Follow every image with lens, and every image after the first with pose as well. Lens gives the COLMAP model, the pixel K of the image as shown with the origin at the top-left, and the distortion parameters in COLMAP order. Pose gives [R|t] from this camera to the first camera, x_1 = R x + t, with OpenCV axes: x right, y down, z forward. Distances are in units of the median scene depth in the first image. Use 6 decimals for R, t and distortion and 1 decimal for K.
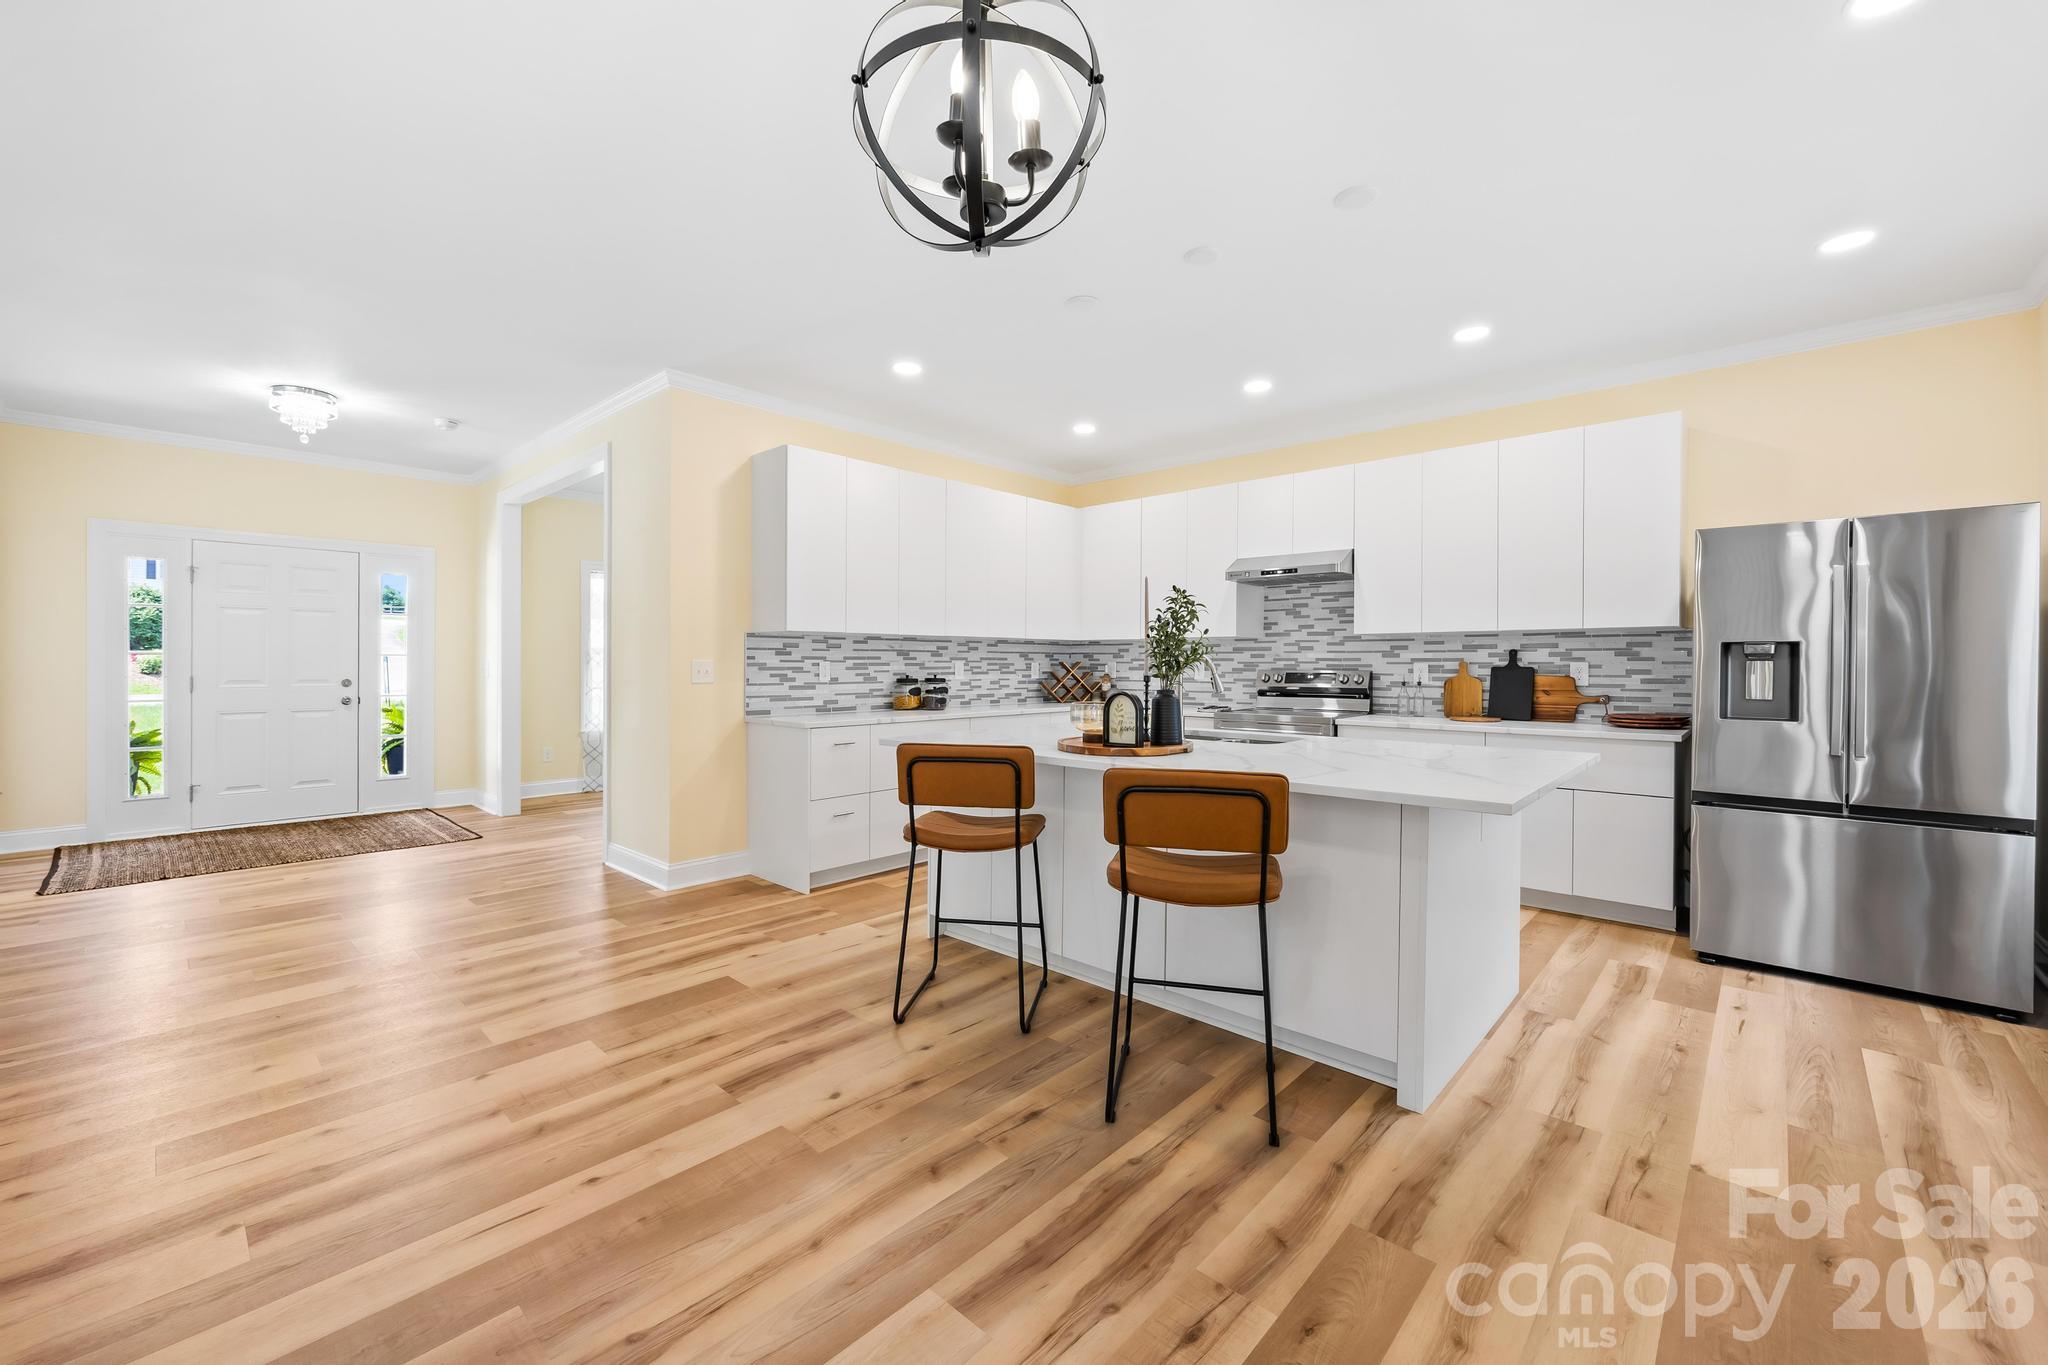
lens RADIAL K [[791.1, 0, 1021.6], [0, 791.1, 716.9], [0, 0, 1]] dist [-0.000599, -0.000008]
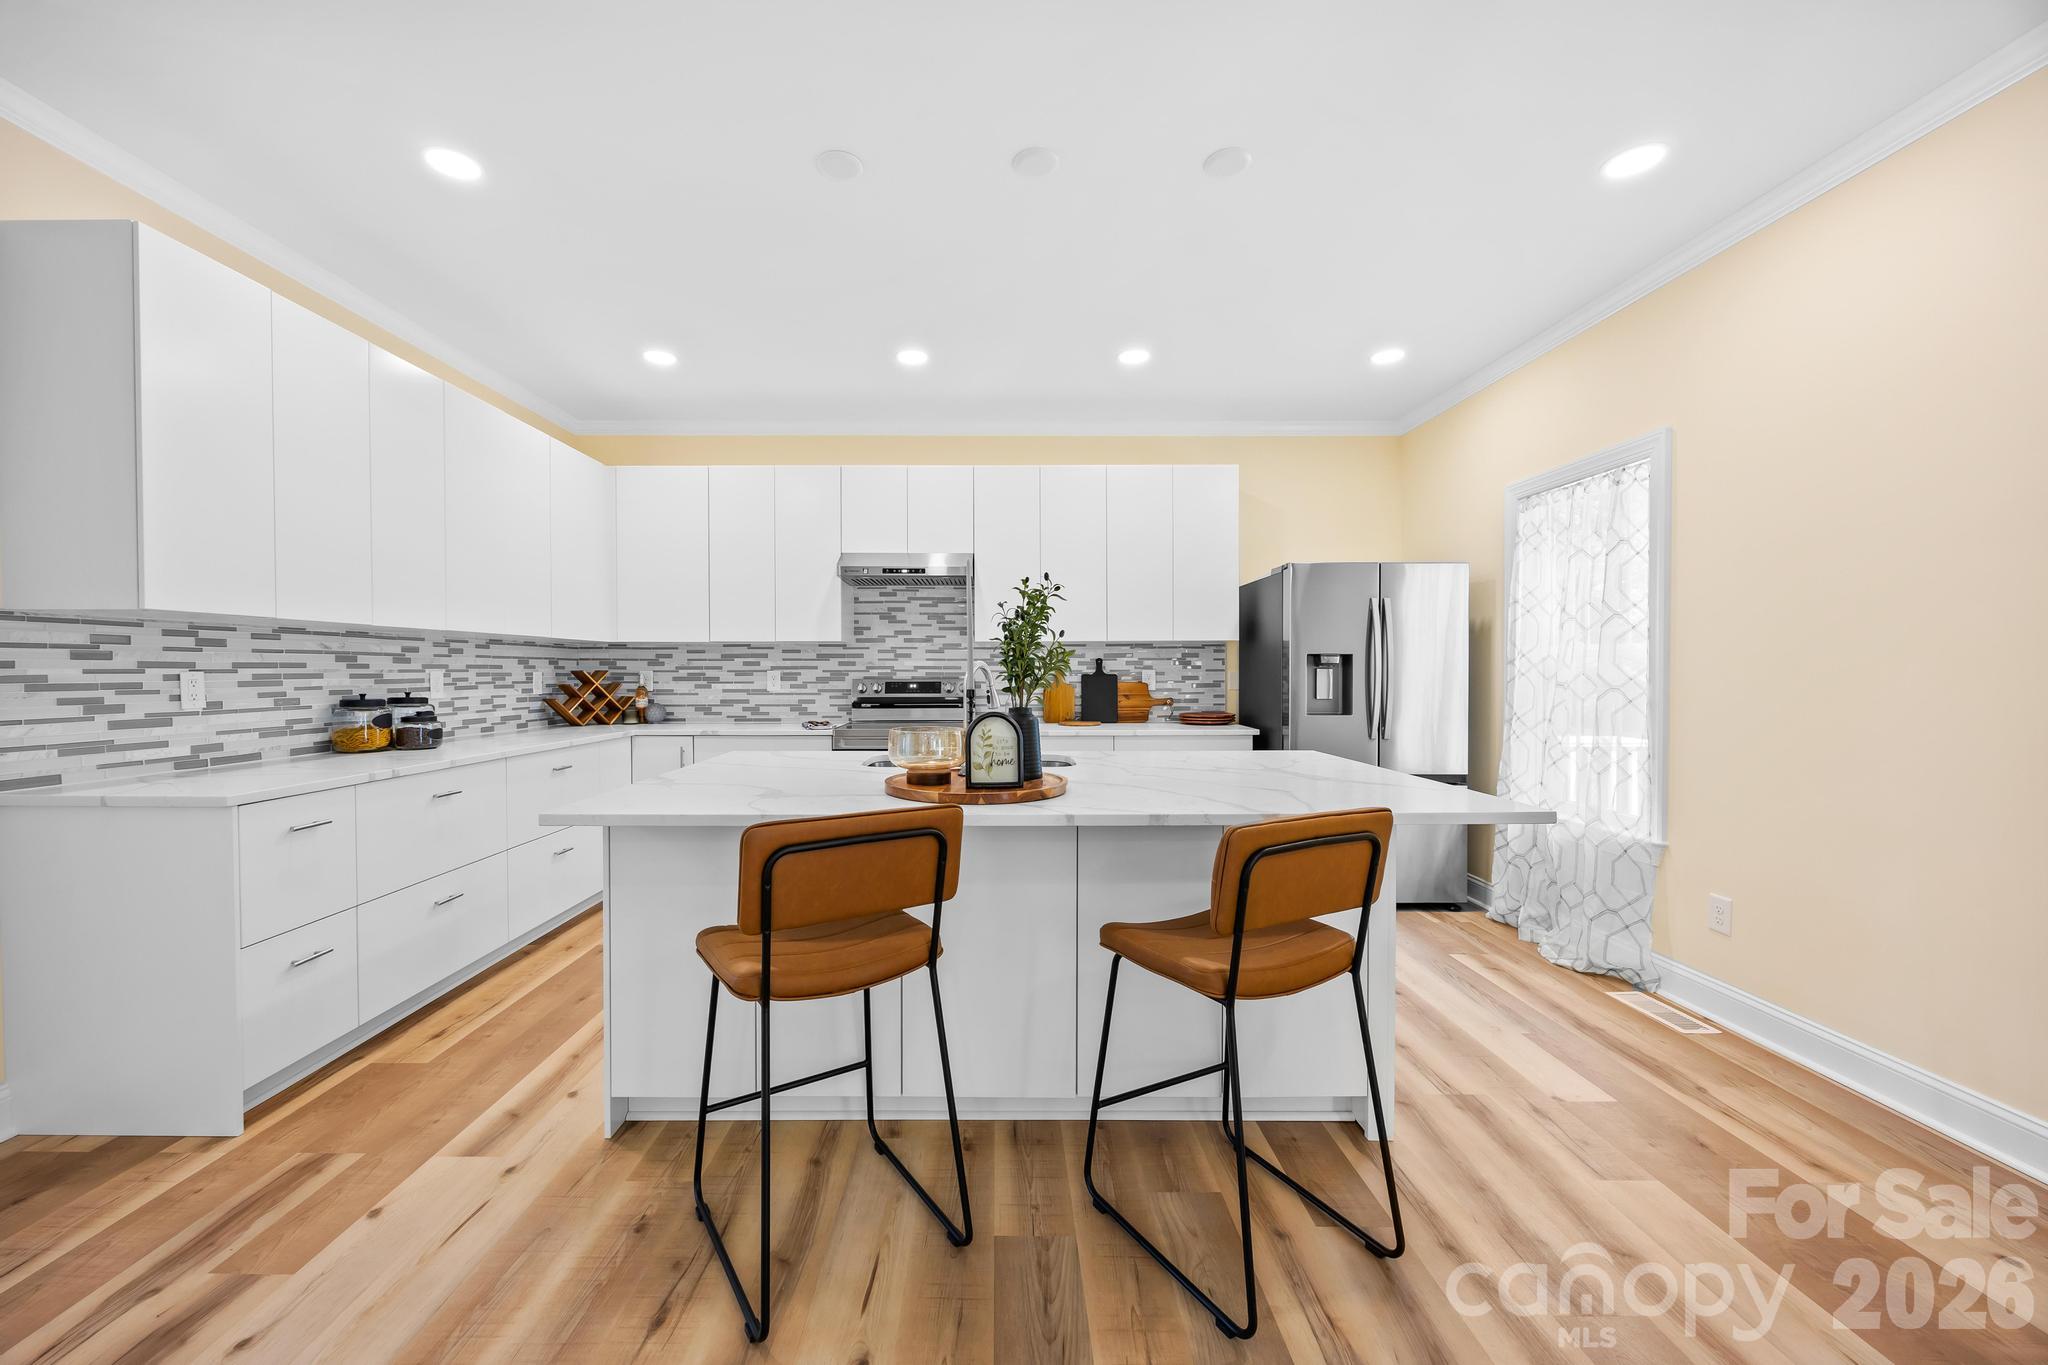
lens RADIAL K [[791.1, 0, 1021.6], [0, 791.1, 716.9], [0, 0, 1]] dist [-0.000599, -0.000008]
pose [[0.741932, -0.042002, 0.669158, -0.185157], [0.048149, 0.998797, 0.009307, -0.017870], [-0.668744, 0.025314, 0.743061, 0.235249]]
